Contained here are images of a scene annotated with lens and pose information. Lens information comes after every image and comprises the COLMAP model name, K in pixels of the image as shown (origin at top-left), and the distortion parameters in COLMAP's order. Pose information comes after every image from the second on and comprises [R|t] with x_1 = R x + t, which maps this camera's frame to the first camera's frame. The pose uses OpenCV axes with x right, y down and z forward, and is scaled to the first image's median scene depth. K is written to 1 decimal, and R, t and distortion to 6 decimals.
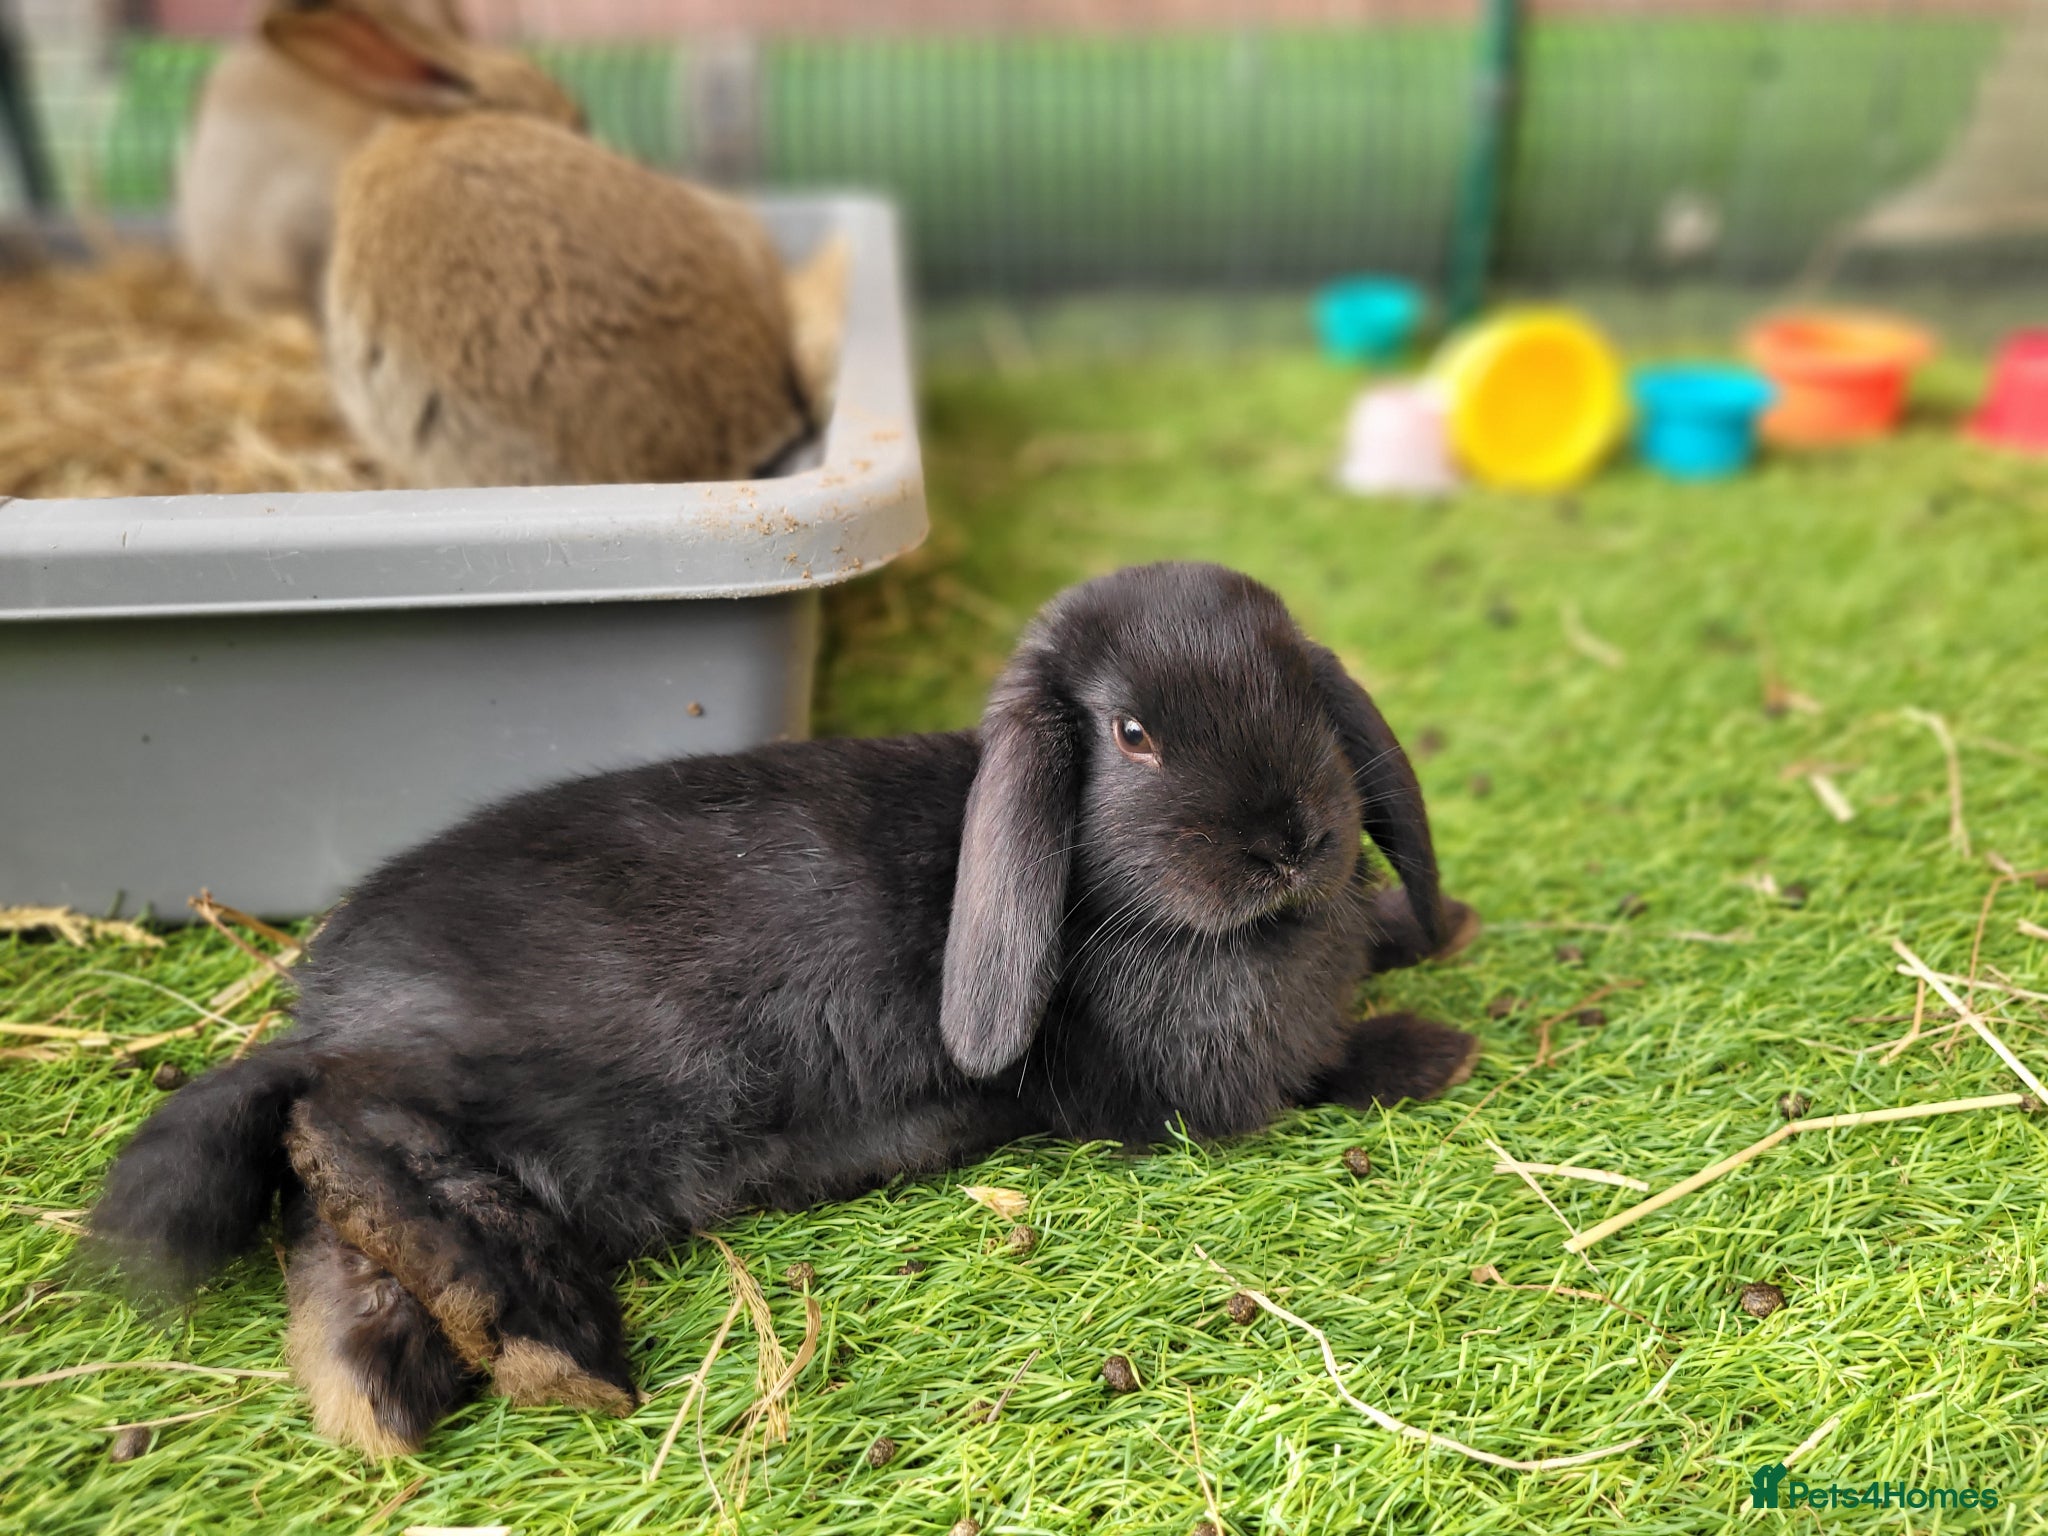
lens RADIAL K [[1618.9, 0, 1045.5], [0, 1618.9, 775.9], [0, 0, 1]] dist [-0.000398, -0.008432]
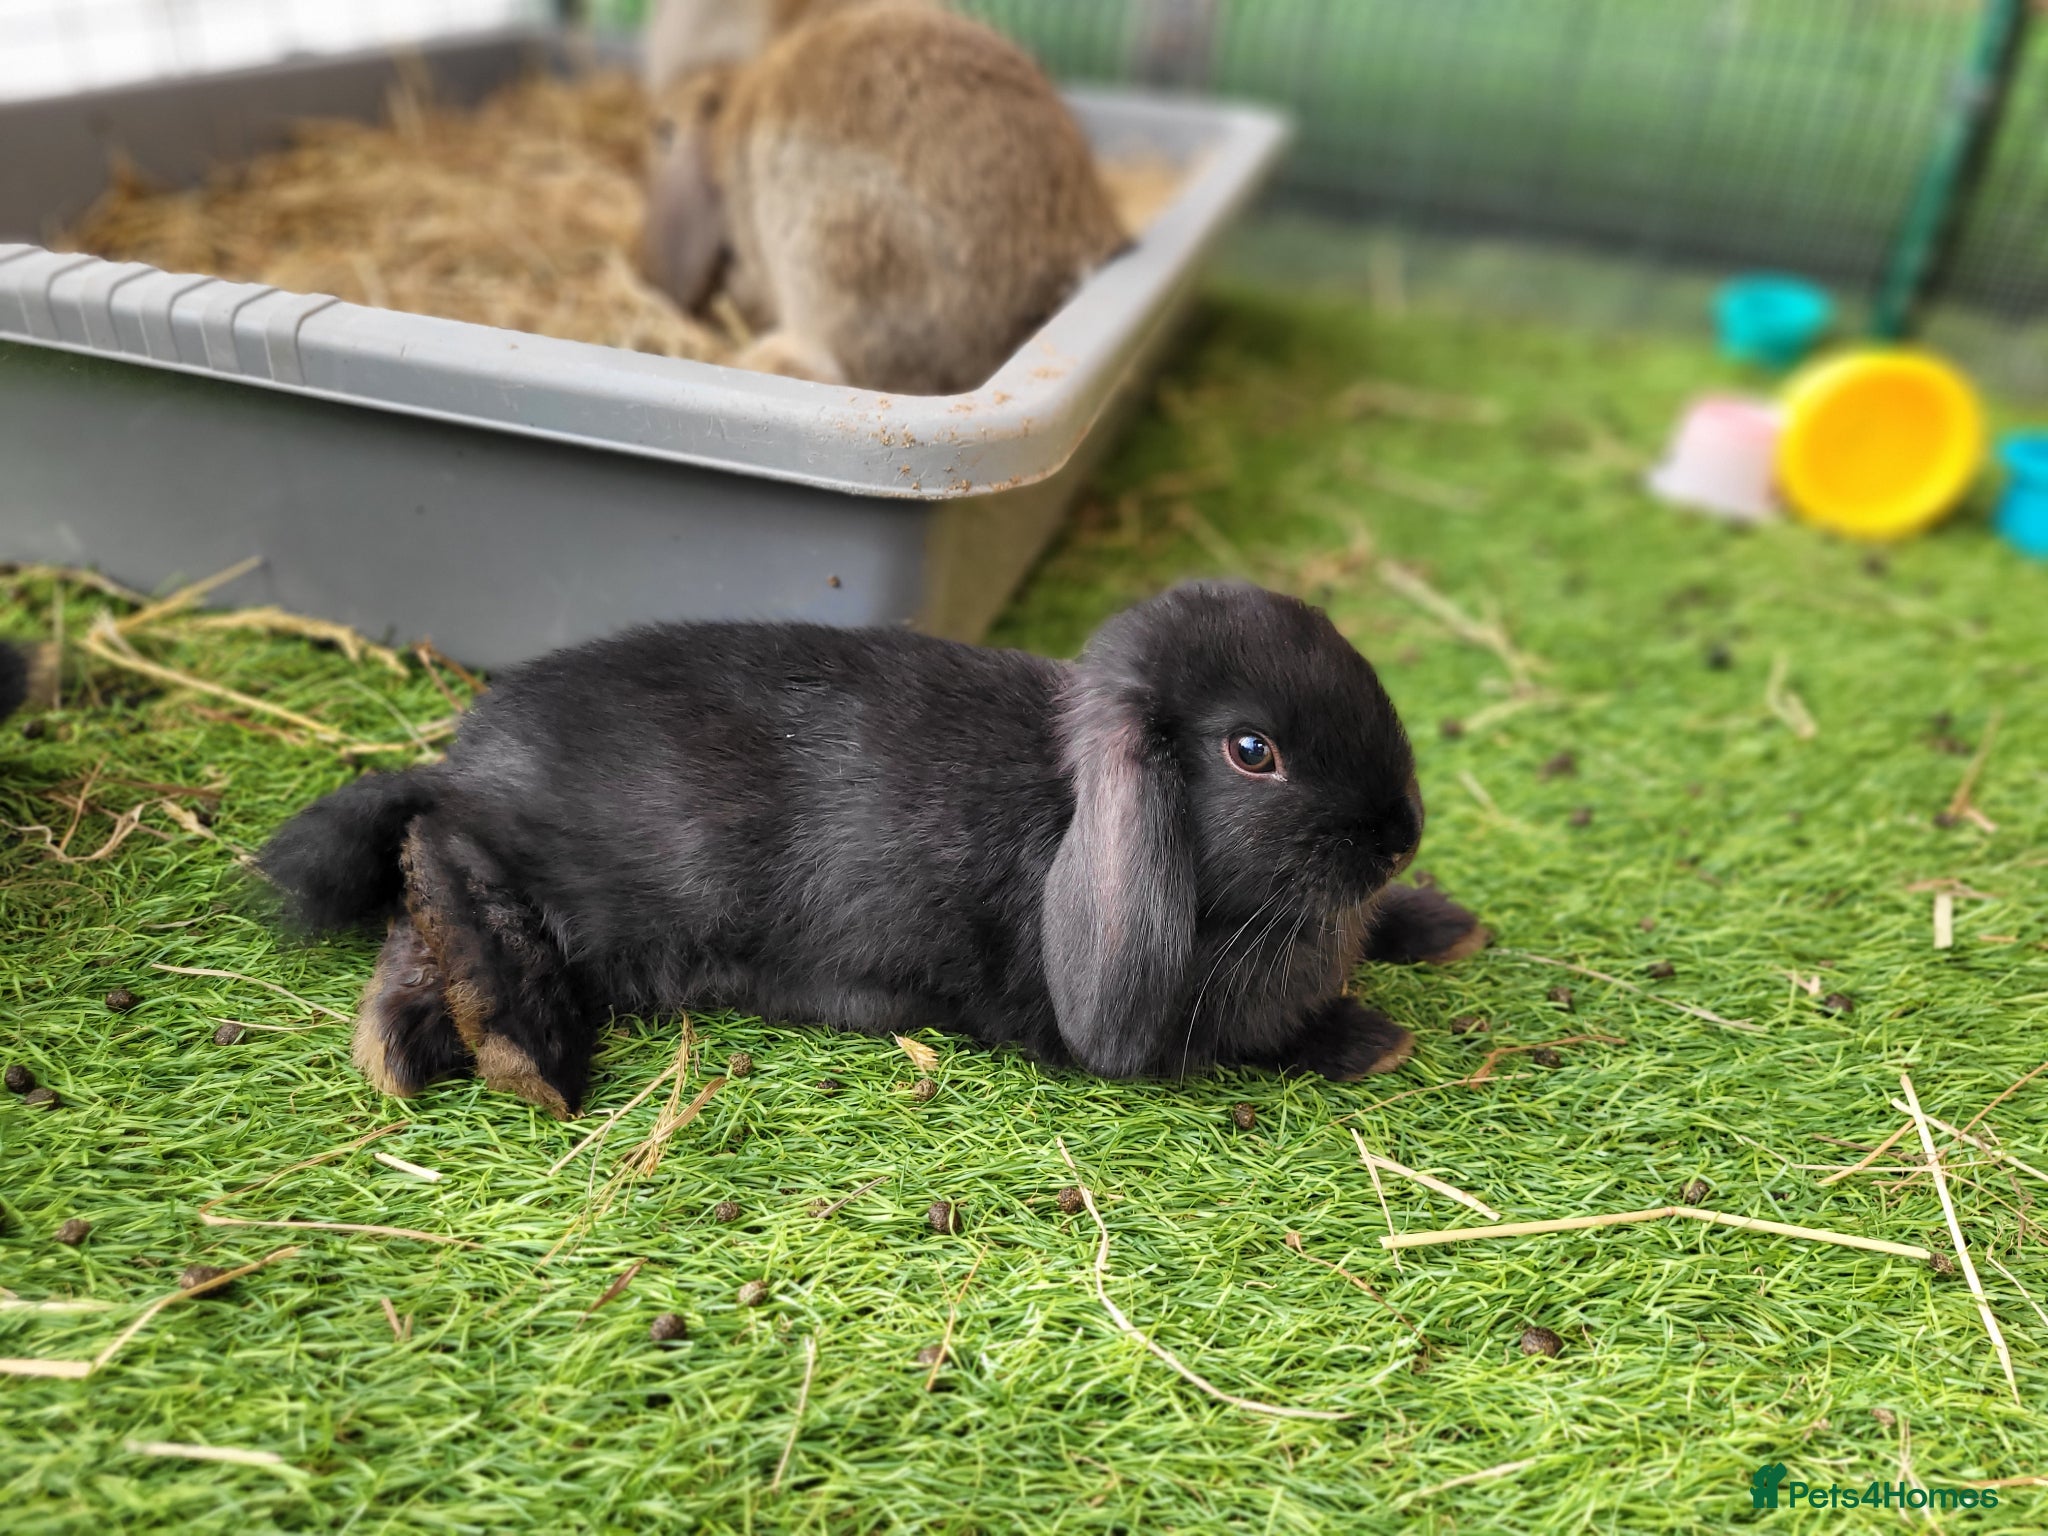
lens RADIAL K [[1610.5, 0, 1007.2], [0, 1610.5, 773.9], [0, 0, 1]] dist [0.003150, -0.010594]
pose [[0.938011, 0.242055, -0.248083, 0.251081], [-0.224112, 0.969560, 0.098625, -0.056440], [0.264404, -0.036913, 0.963705, -0.084200]]
